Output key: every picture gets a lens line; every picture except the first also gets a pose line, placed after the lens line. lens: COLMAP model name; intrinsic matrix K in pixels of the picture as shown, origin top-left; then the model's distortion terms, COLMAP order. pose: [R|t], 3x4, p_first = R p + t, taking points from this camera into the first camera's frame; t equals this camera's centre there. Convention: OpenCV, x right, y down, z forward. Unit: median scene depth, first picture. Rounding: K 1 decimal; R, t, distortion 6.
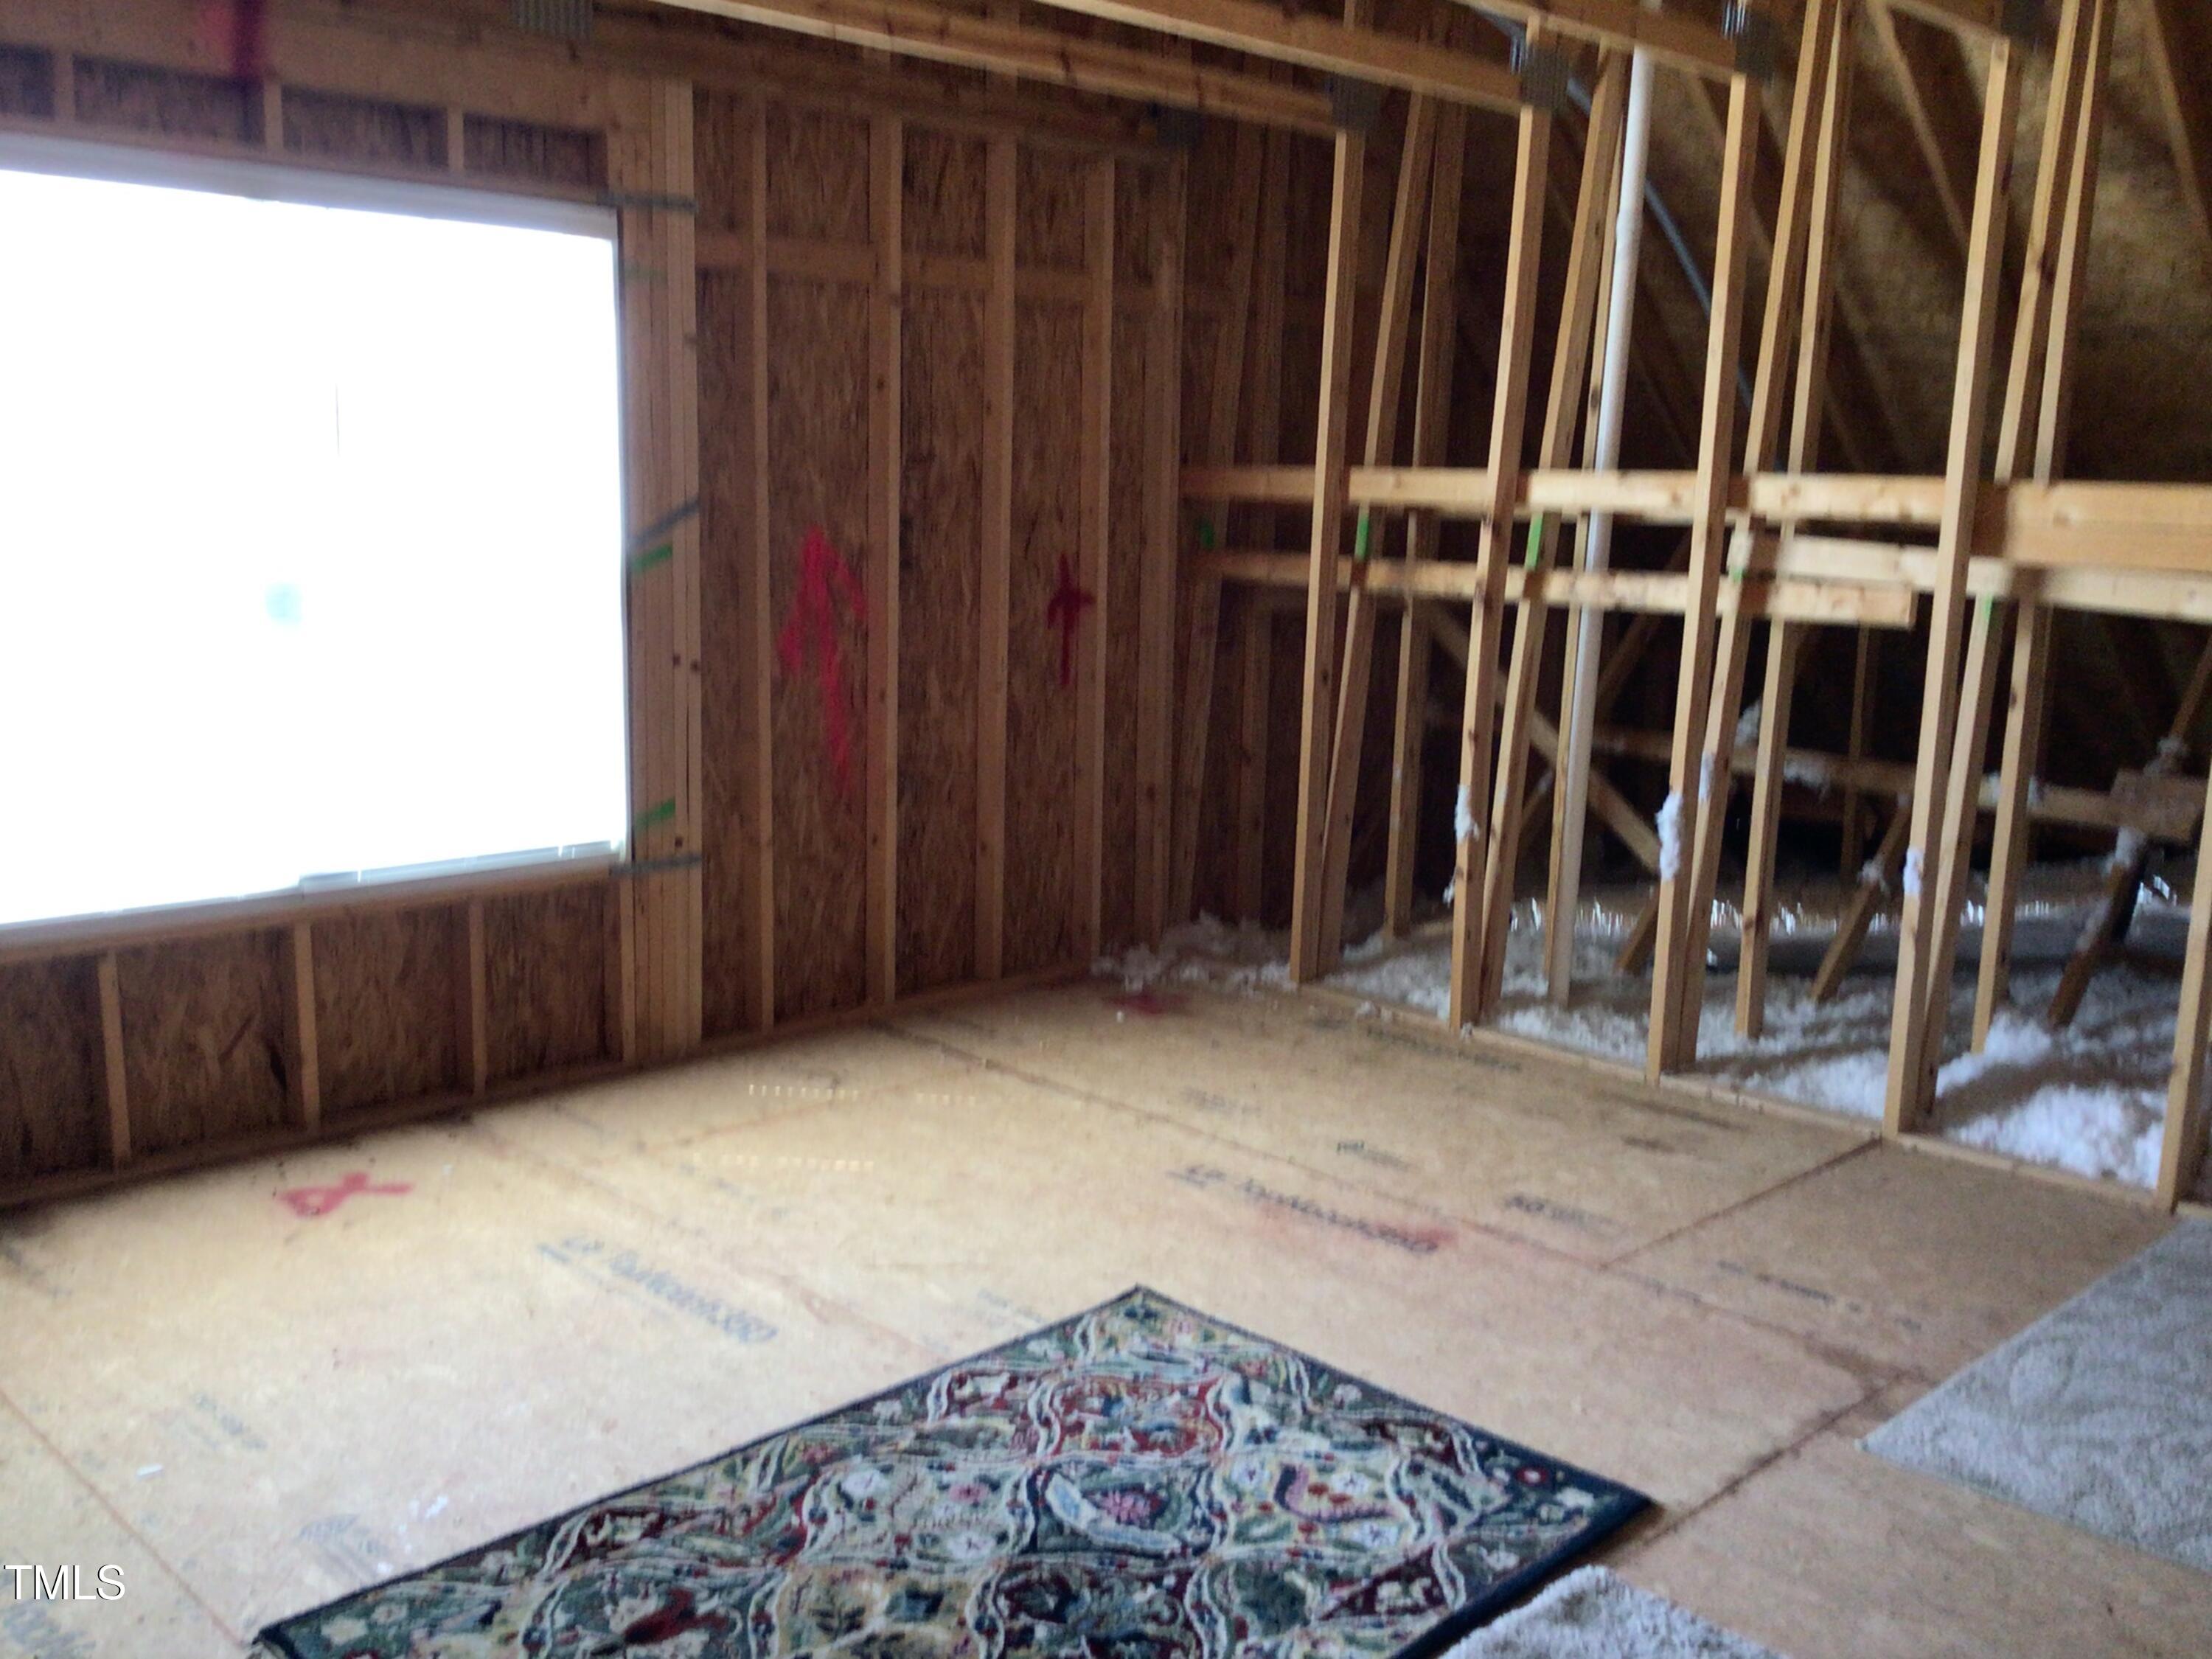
lens RADIAL K [[1990.3, 0, 1106.0], [0, 1990.3, 829.5], [0, 0, 1]] dist [0.106757, -0.190490]
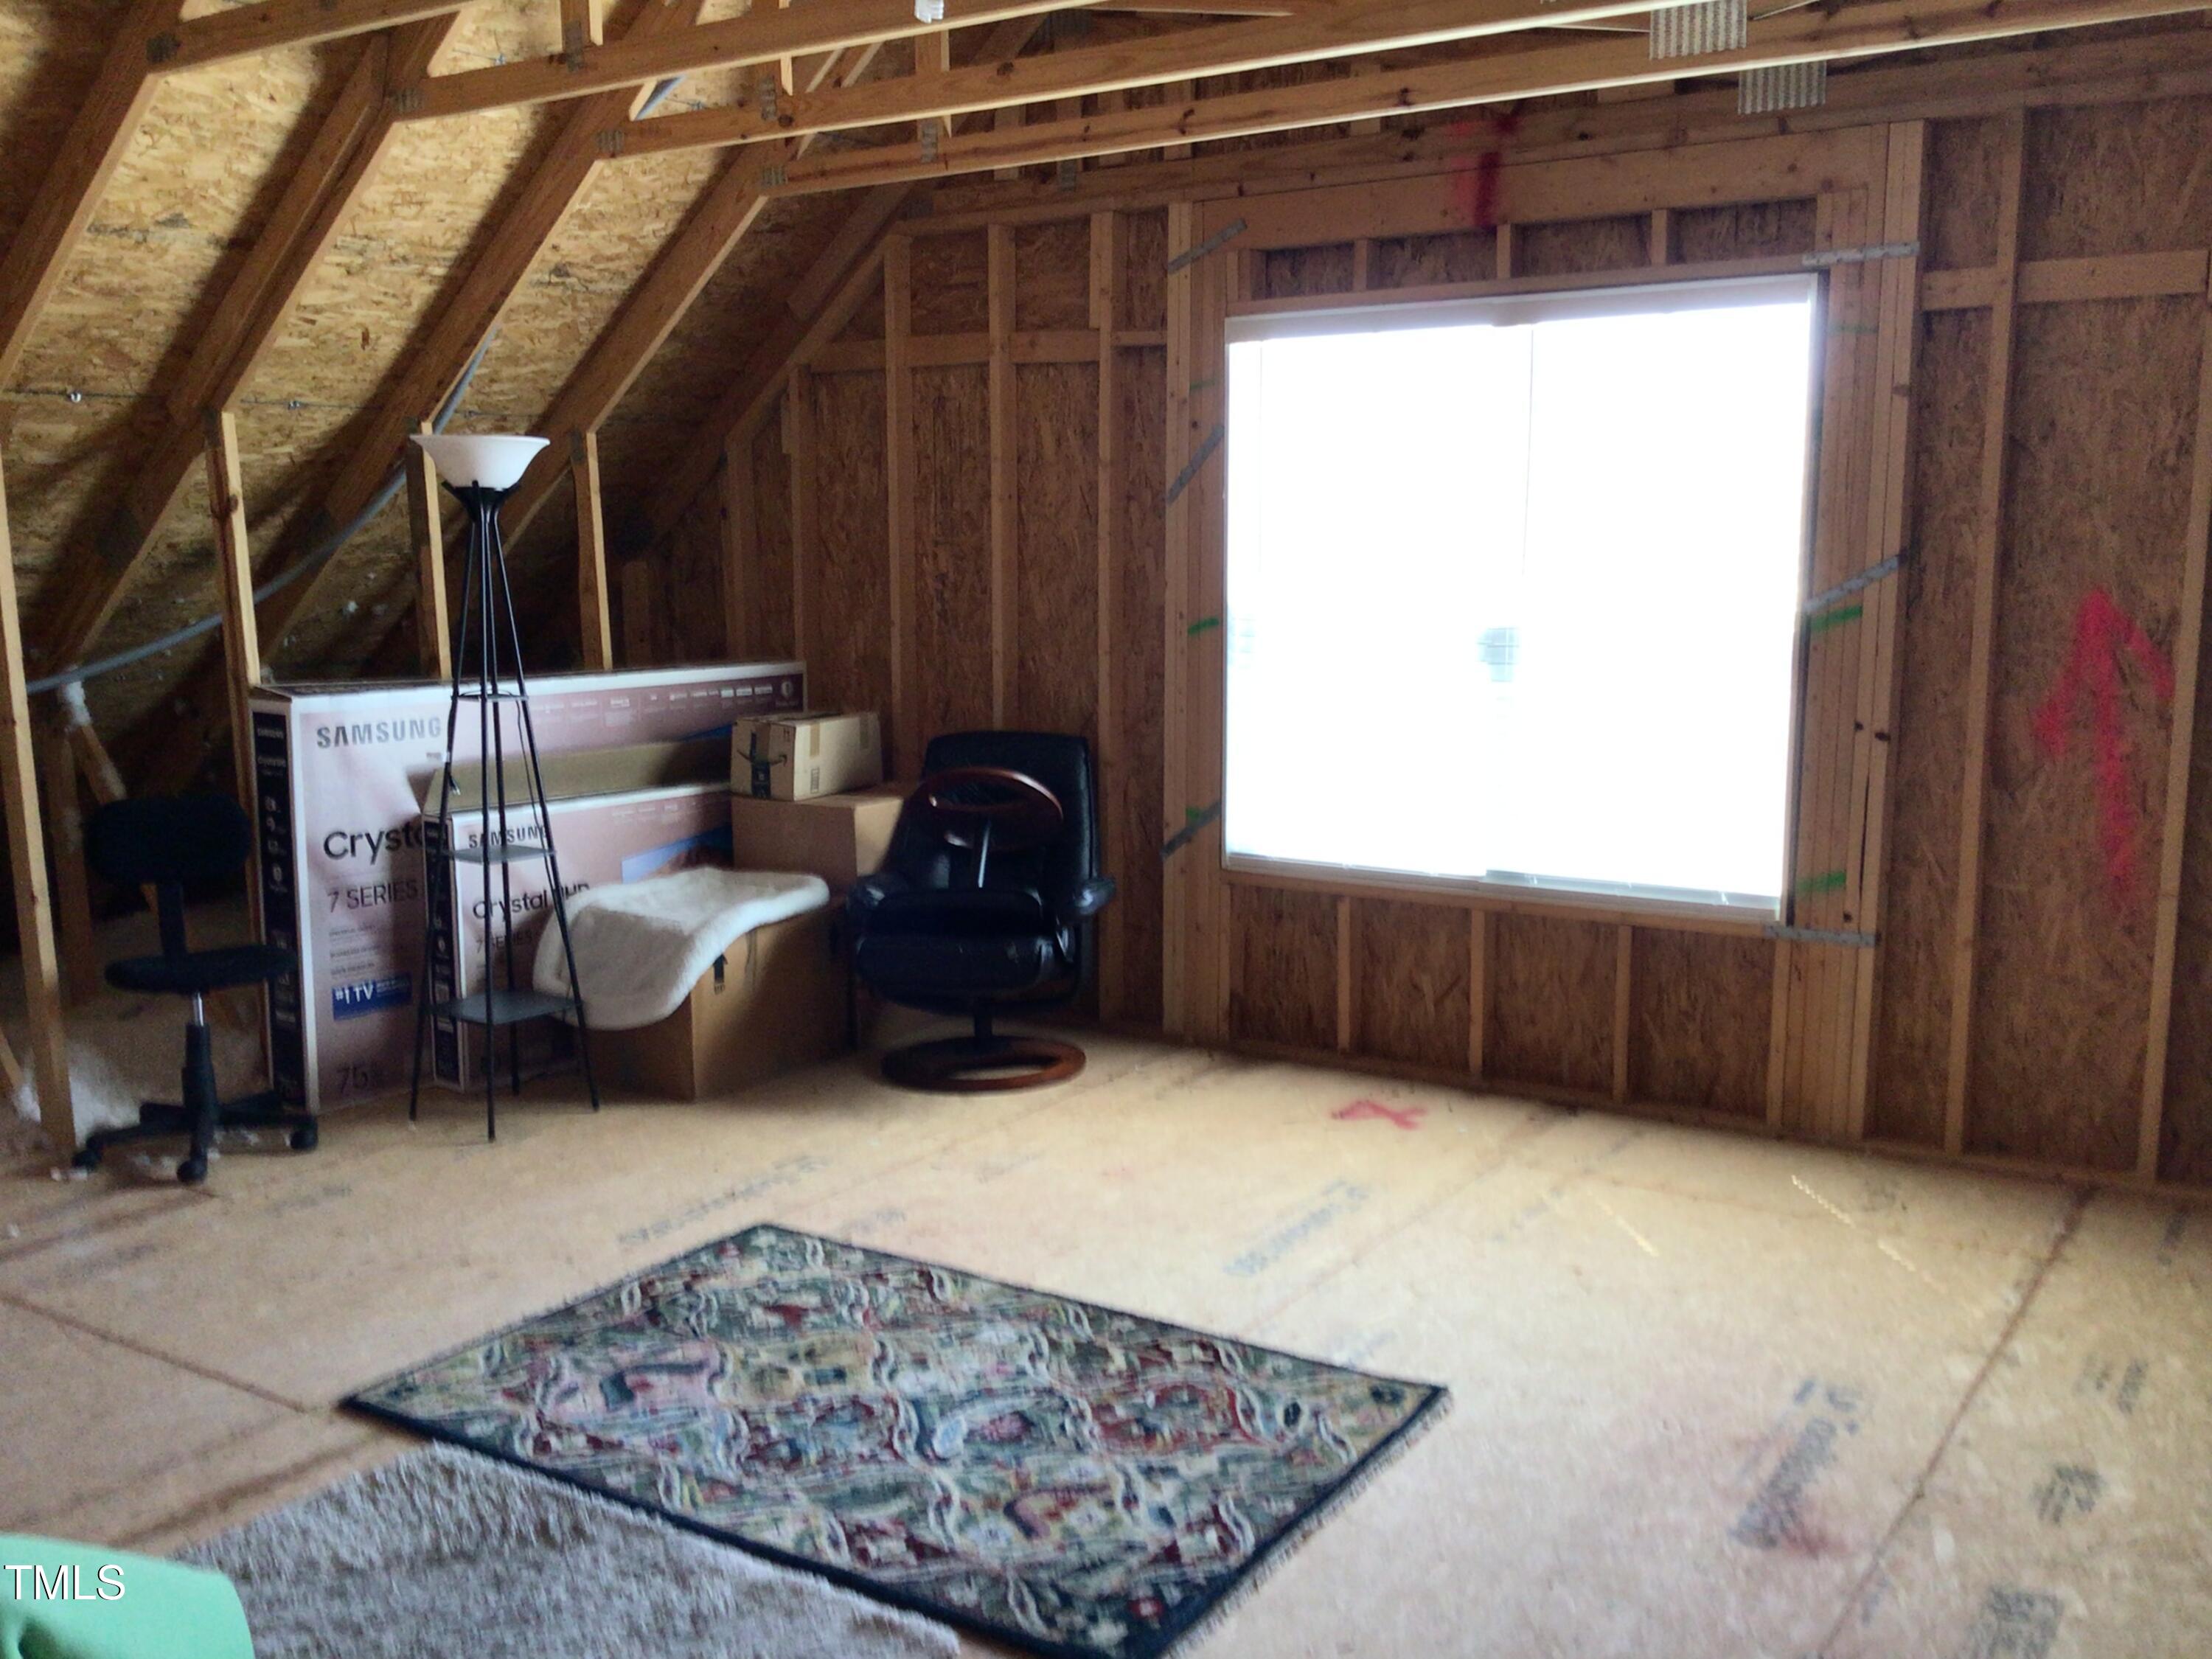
lens RADIAL K [[1990.3, 0, 1106.0], [0, 1990.3, 829.5], [0, 0, 1]] dist [0.106757, -0.190490]
pose [[0.216109, 0.122955, -0.968596, 0.768197], [-0.159949, 0.983095, 0.089108, -0.077060], [0.963179, 0.135669, 0.232122, 0.527792]]
